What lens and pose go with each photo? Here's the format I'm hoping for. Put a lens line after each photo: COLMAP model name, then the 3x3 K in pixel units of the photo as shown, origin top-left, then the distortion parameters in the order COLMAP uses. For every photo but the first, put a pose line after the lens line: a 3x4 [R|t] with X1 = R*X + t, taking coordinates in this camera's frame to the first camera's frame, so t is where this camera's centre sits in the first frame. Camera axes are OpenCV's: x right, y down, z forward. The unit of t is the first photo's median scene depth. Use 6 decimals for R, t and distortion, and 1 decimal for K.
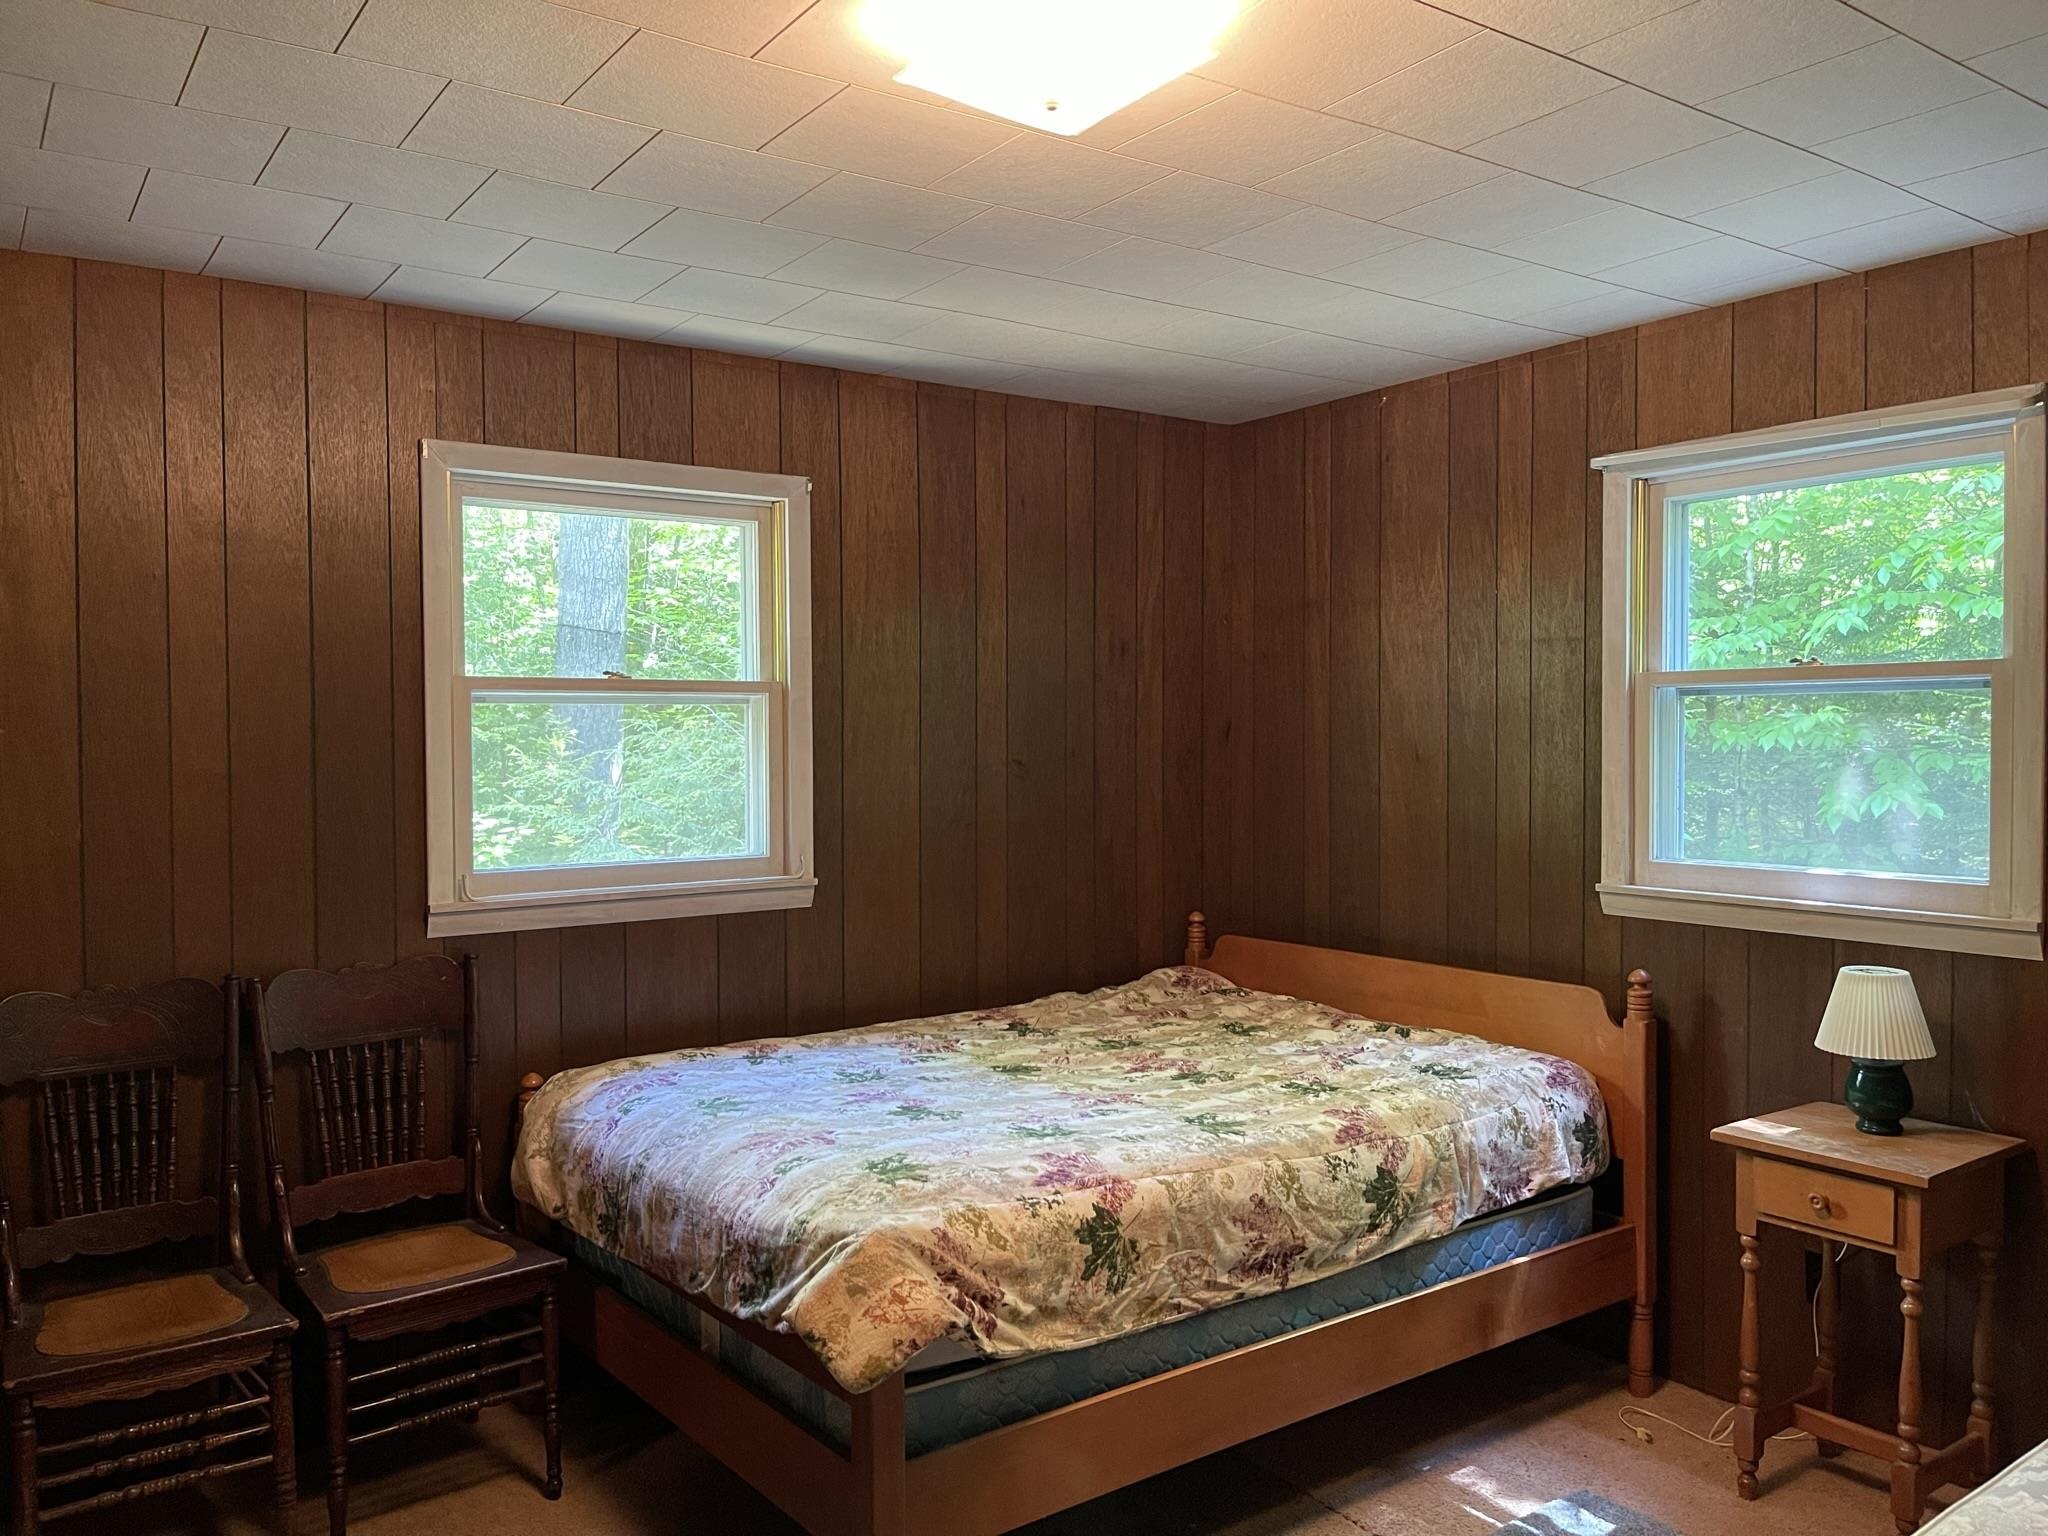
lens RADIAL K [[1565.7, 0, 1021.0], [0, 1565.7, 761.4], [0, 0, 1]] dist [0.089767, -0.117722]
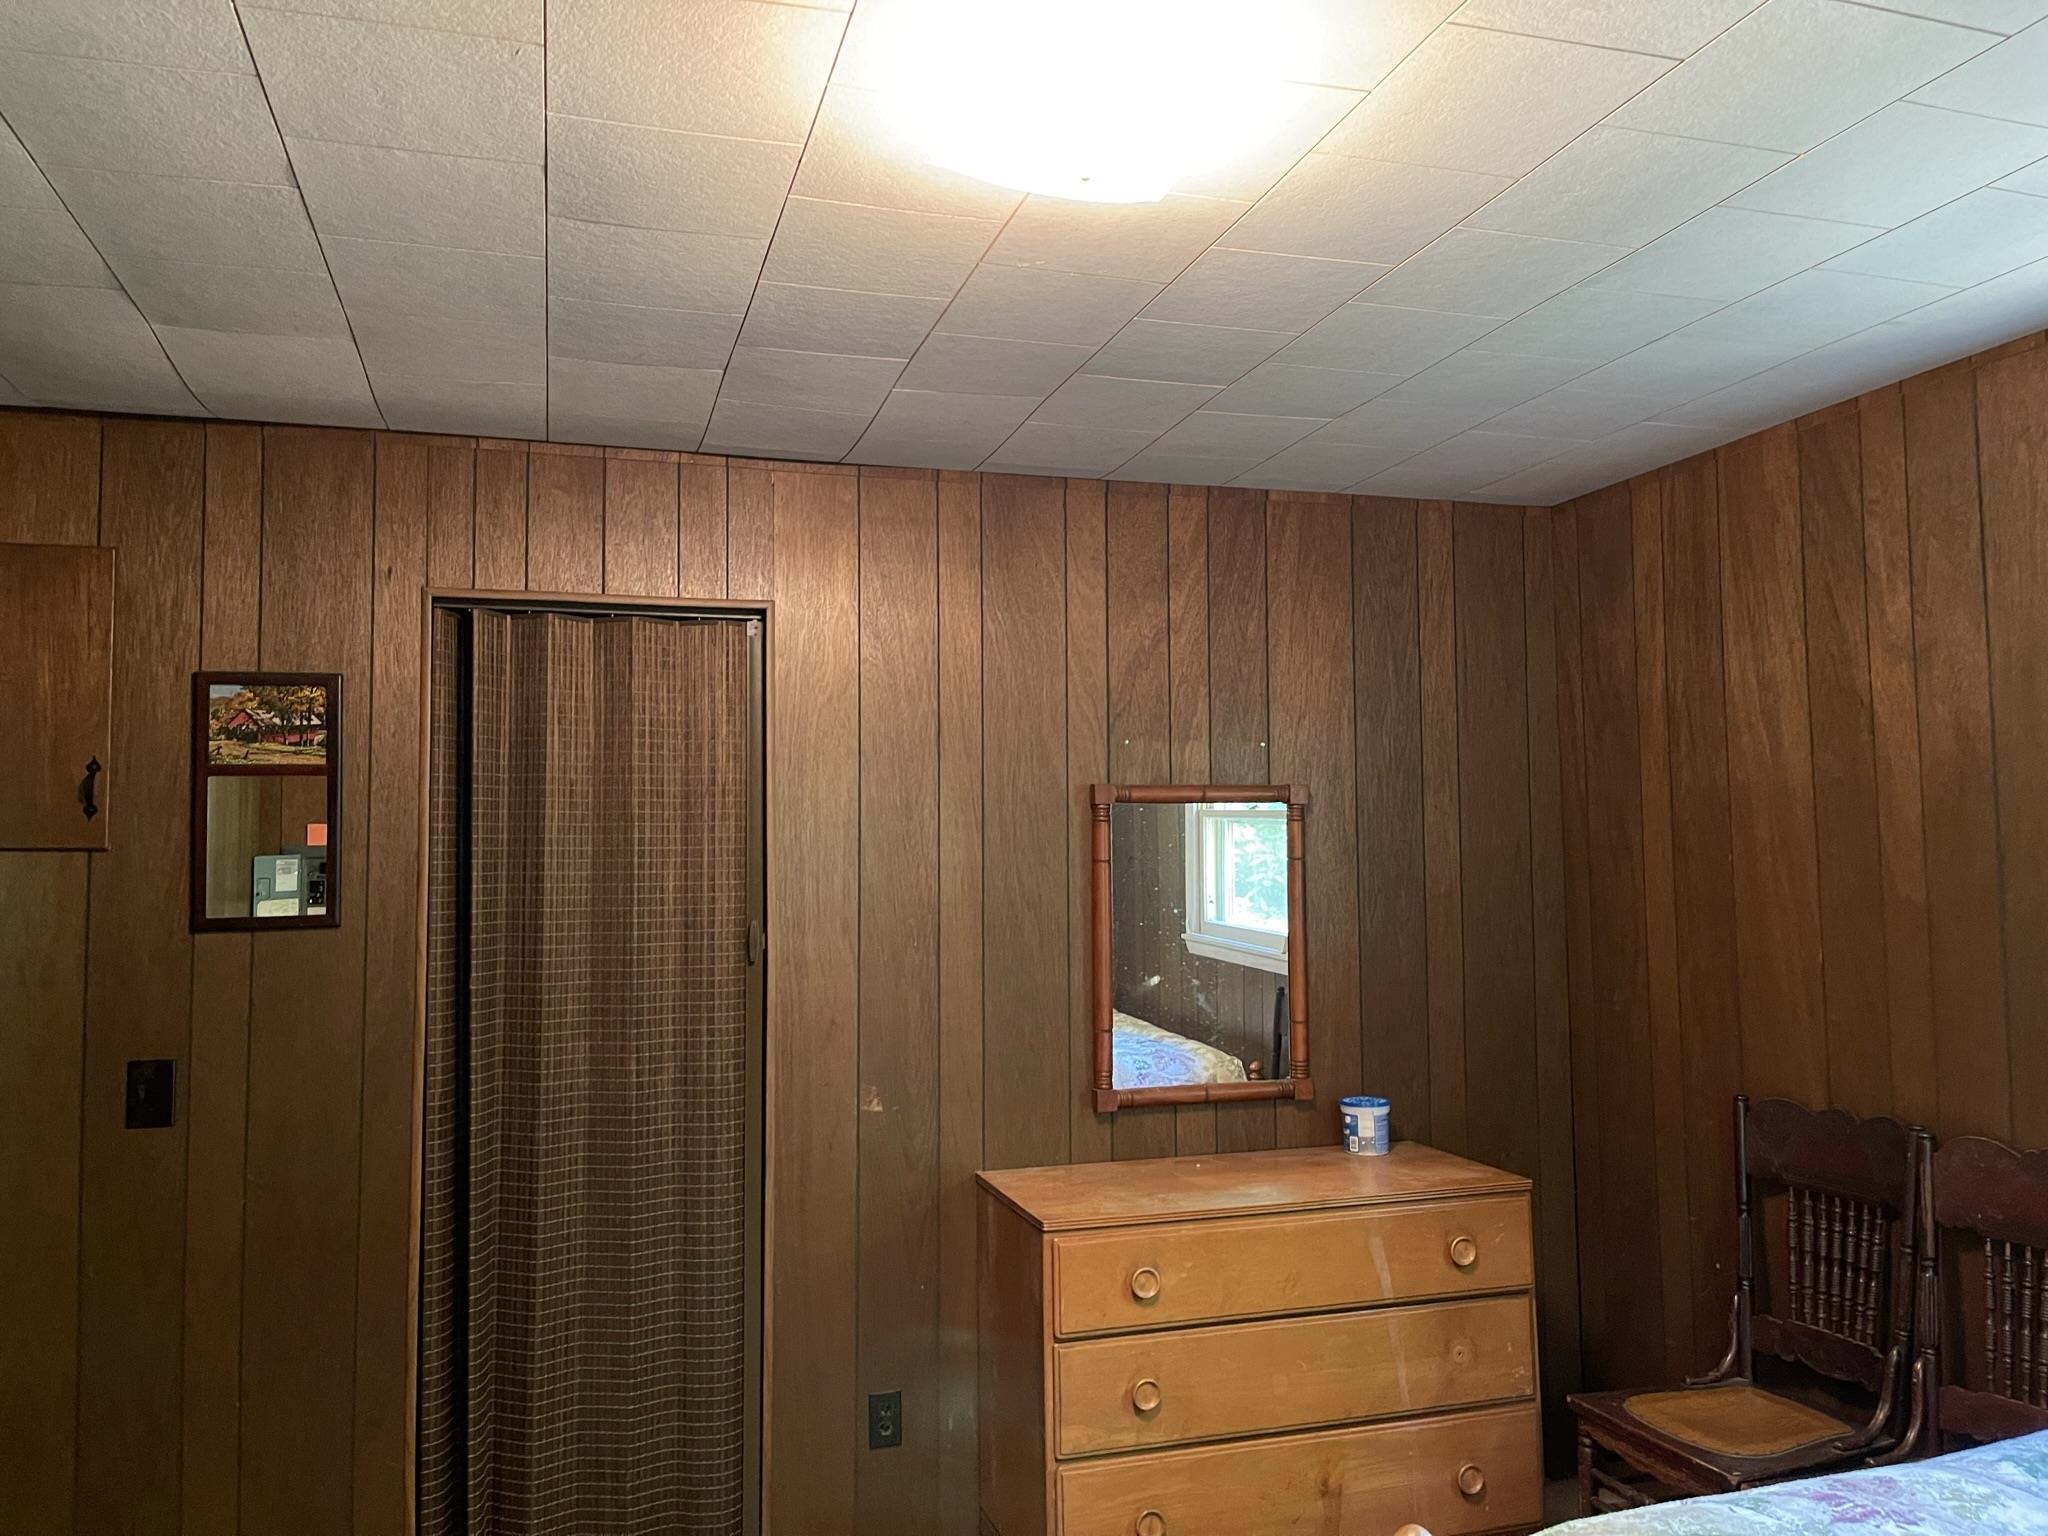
lens RADIAL K [[1565.7, 0, 1021.0], [0, 1565.7, 761.4], [0, 0, 1]] dist [0.089767, -0.117722]
pose [[-0.310478, -0.047844, -0.949376, 0.576384], [-0.003735, 0.998786, -0.049113, -0.030681], [0.950573, -0.011703, -0.310280, 0.837070]]
